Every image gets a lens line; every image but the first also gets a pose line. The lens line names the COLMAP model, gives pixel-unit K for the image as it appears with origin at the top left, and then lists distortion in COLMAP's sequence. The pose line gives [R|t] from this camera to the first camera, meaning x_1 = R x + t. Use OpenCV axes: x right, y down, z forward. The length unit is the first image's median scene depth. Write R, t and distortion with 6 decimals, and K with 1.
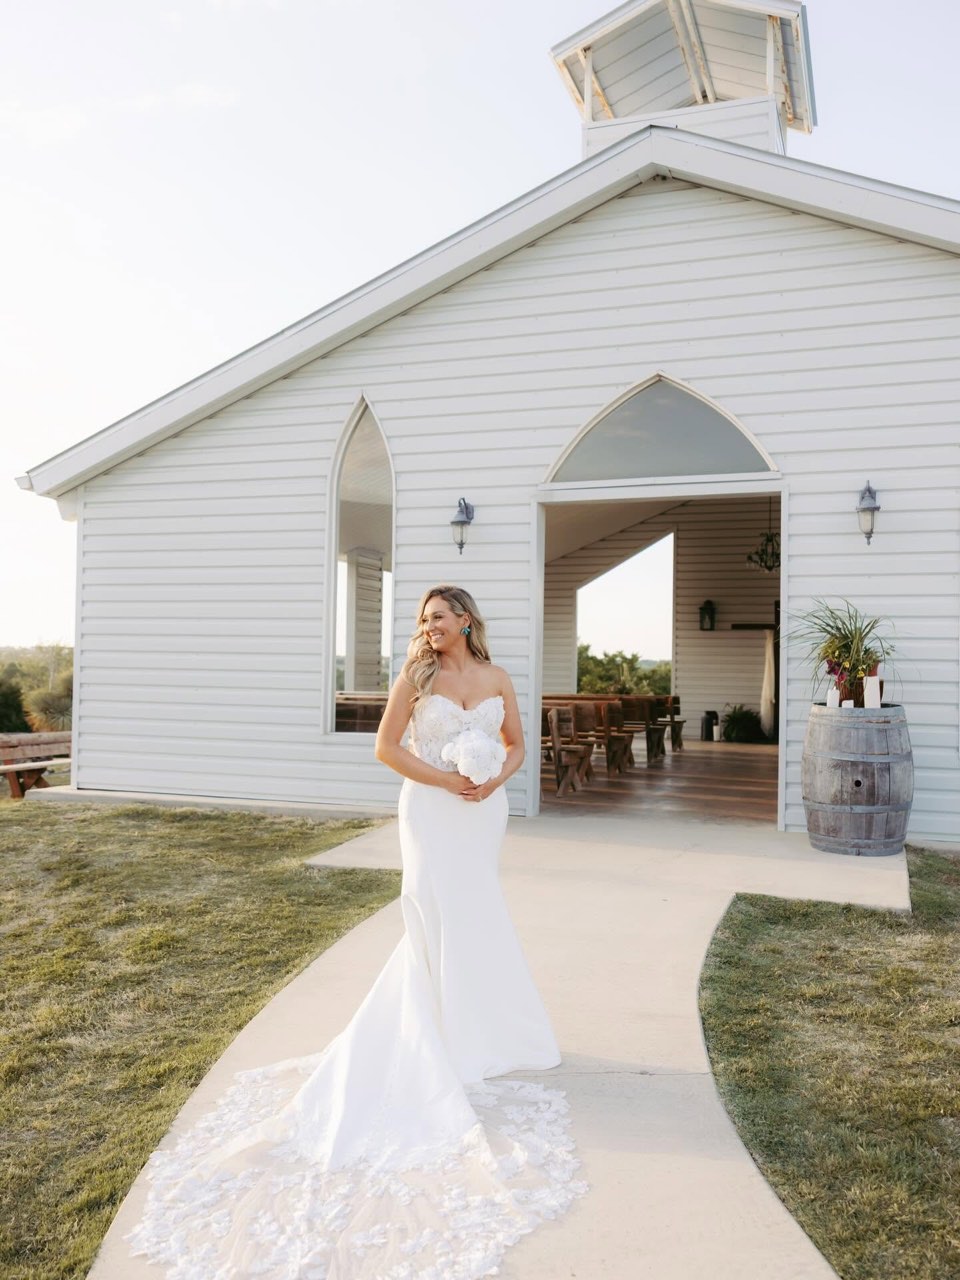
lens RADIAL K [[1109.4, 0, 513.1], [0, 1109.4, 628.1], [0, 0, 1]] dist [0.008822, 0.001459]
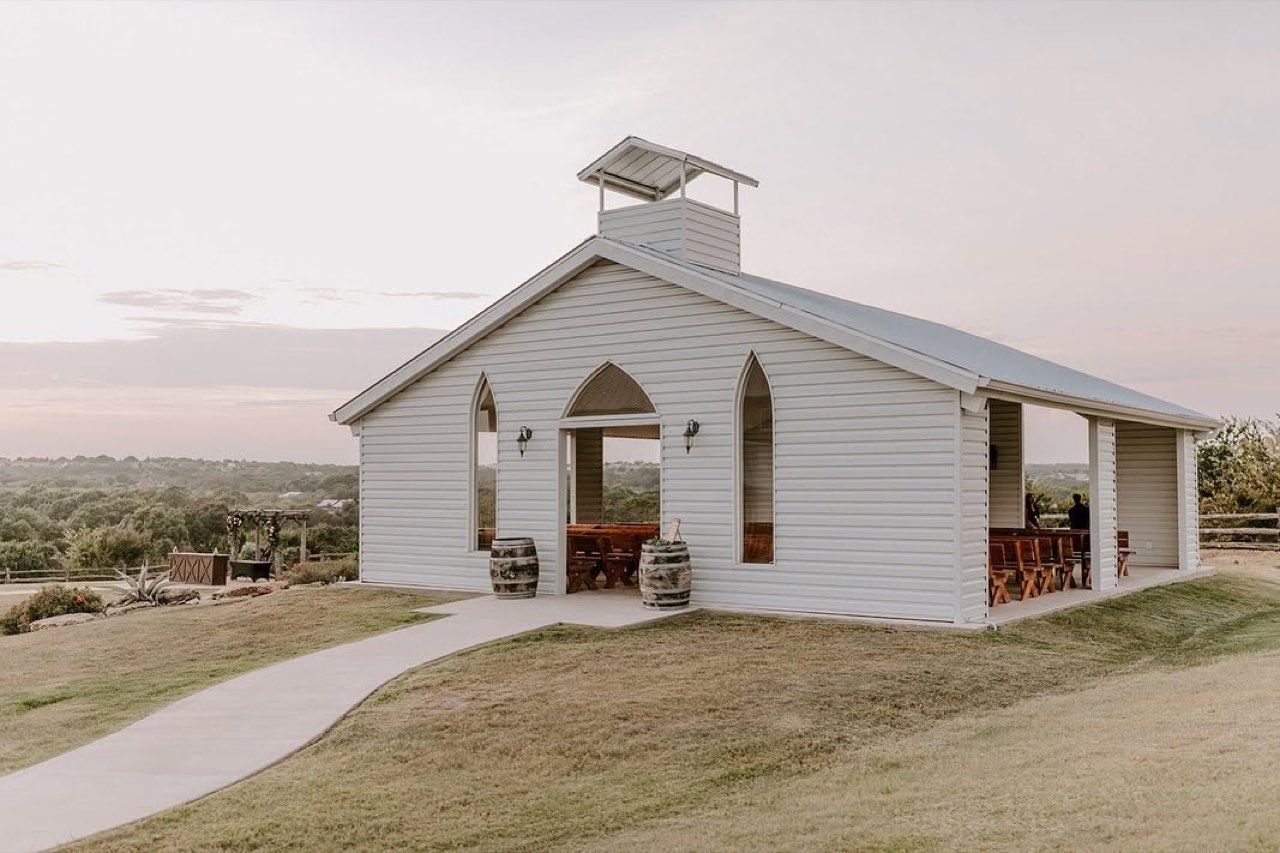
lens RADIAL K [[1299.0, 0, 643.5], [0, 1299.0, 418.8], [0, 0, 1]] dist [0.017193, 0.000000]
pose [[0.952872, -0.032100, -0.301670, 0.787577], [0.026617, 0.999398, -0.022269, -0.072230], [0.302203, 0.013190, 0.953152, -1.017006]]
